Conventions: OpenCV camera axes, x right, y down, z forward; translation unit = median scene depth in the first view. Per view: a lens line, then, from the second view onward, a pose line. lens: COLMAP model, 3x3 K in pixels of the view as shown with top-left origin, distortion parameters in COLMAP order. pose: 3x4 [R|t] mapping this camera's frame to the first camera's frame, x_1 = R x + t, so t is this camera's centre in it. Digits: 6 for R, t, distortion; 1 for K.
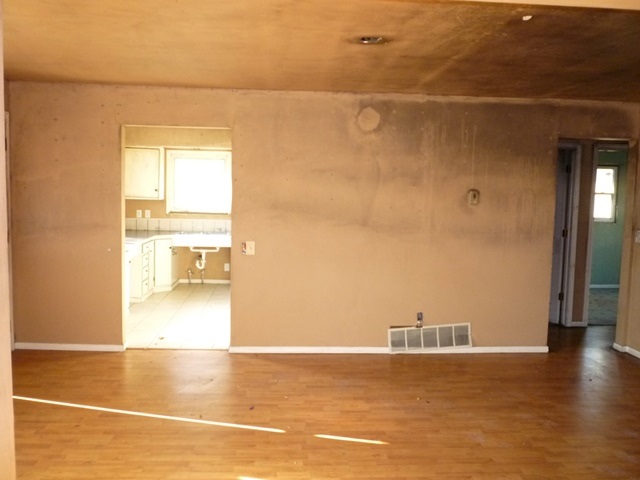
lens RADIAL K [[550.8, 0, 320.0], [0, 550.8, 240.0], [0, 0, 1]] dist [-0.057213, 0.021455]
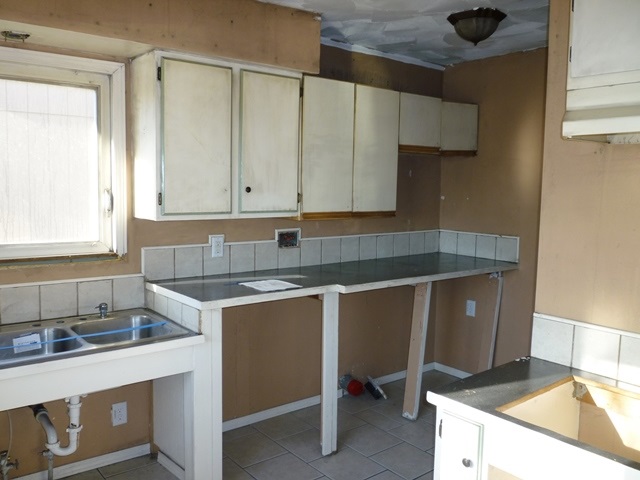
lens RADIAL K [[550.8, 0, 320.0], [0, 550.8, 240.0], [0, 0, 1]] dist [-0.057213, 0.021455]
pose [[0.825038, -0.066195, 0.561186, -0.257047], [0.050505, 0.997779, 0.043442, -0.066713], [-0.562815, -0.007499, 0.826549, 0.682975]]
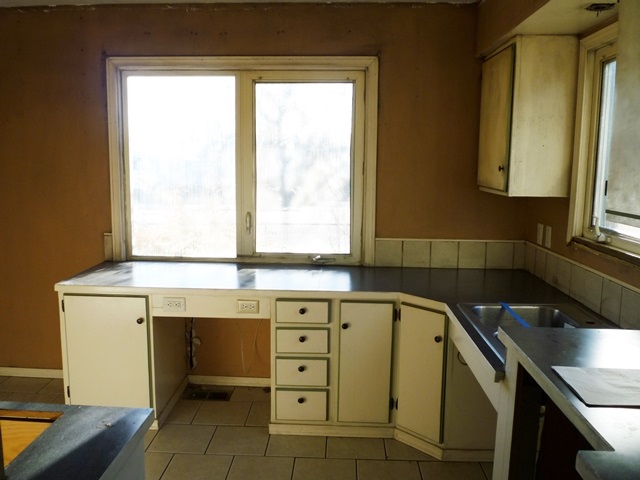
lens RADIAL K [[550.8, 0, 320.0], [0, 550.8, 240.0], [0, 0, 1]] dist [-0.057213, 0.021455]
pose [[-0.115863, 0.111202, -0.987021, 0.053941], [-0.101647, 0.987168, 0.123151, -0.075130], [0.988050, 0.114597, -0.103073, 0.900893]]
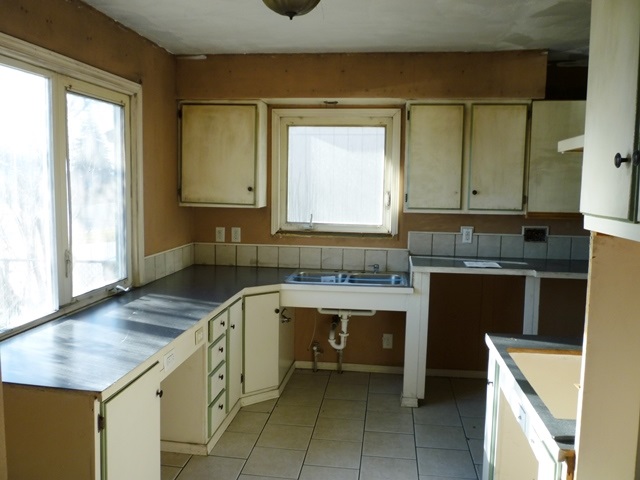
lens RADIAL K [[550.8, 0, 320.0], [0, 550.8, 240.0], [0, 0, 1]] dist [-0.057213, 0.021455]
pose [[0.978209, 0.010289, -0.207368, -0.131357], [-0.007387, 0.999864, 0.014764, -0.051549], [0.207492, -0.012910, 0.978152, 0.515450]]
